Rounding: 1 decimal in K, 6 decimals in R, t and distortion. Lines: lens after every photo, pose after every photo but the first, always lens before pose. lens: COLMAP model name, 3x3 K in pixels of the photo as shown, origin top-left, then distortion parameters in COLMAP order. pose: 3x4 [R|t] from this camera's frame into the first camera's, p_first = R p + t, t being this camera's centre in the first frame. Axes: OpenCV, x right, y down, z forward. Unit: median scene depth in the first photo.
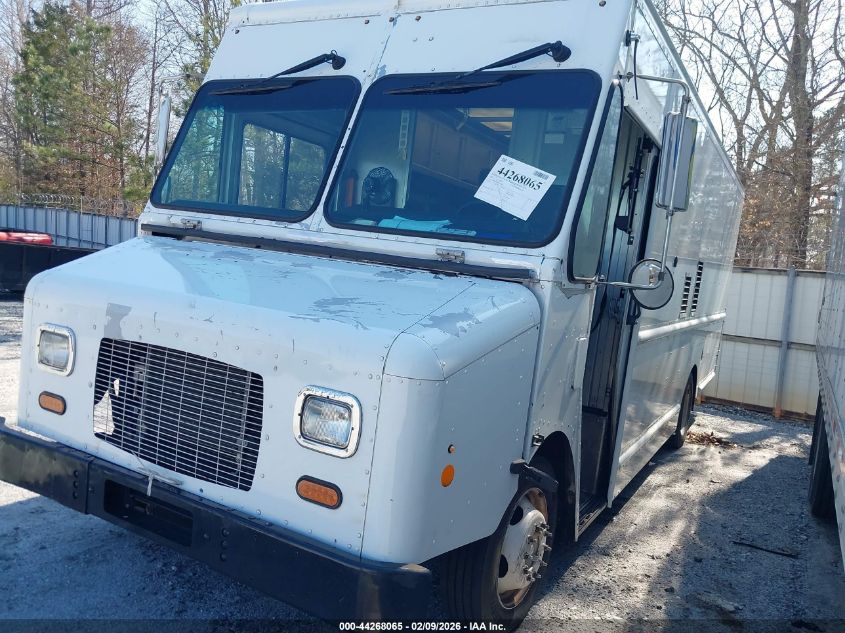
lens RADIAL K [[669.5, 0, 422.5], [0, 669.5, 316.5], [0, 0, 1]] dist [0.000730, 0.001098]
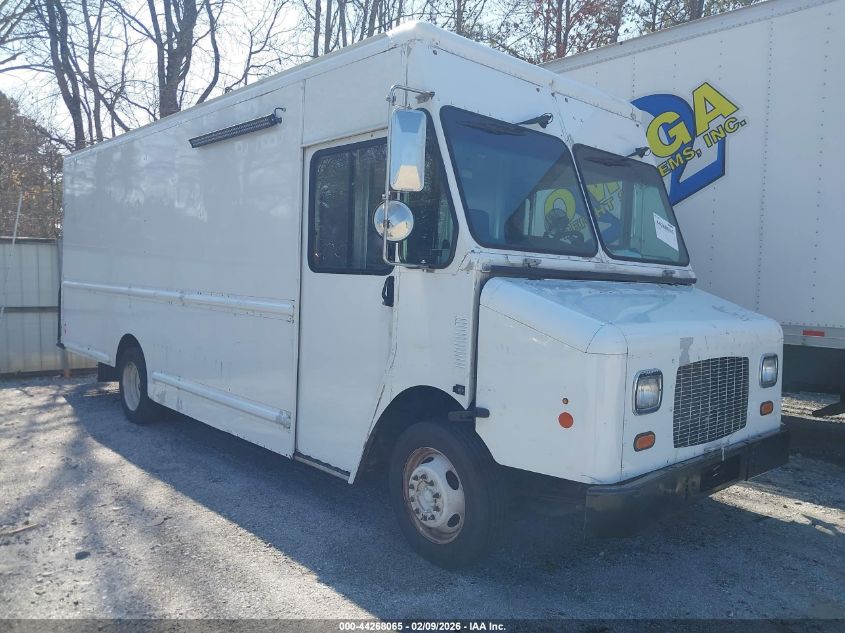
lens RADIAL K [[669.5, 0, 422.5], [0, 669.5, 316.5], [0, 0, 1]] dist [0.000730, 0.001098]
pose [[0.310320, -0.155984, 0.937748, -1.522410], [0.085583, 0.987025, 0.135859, -0.231646], [-0.946772, 0.038096, 0.319643, 0.900115]]
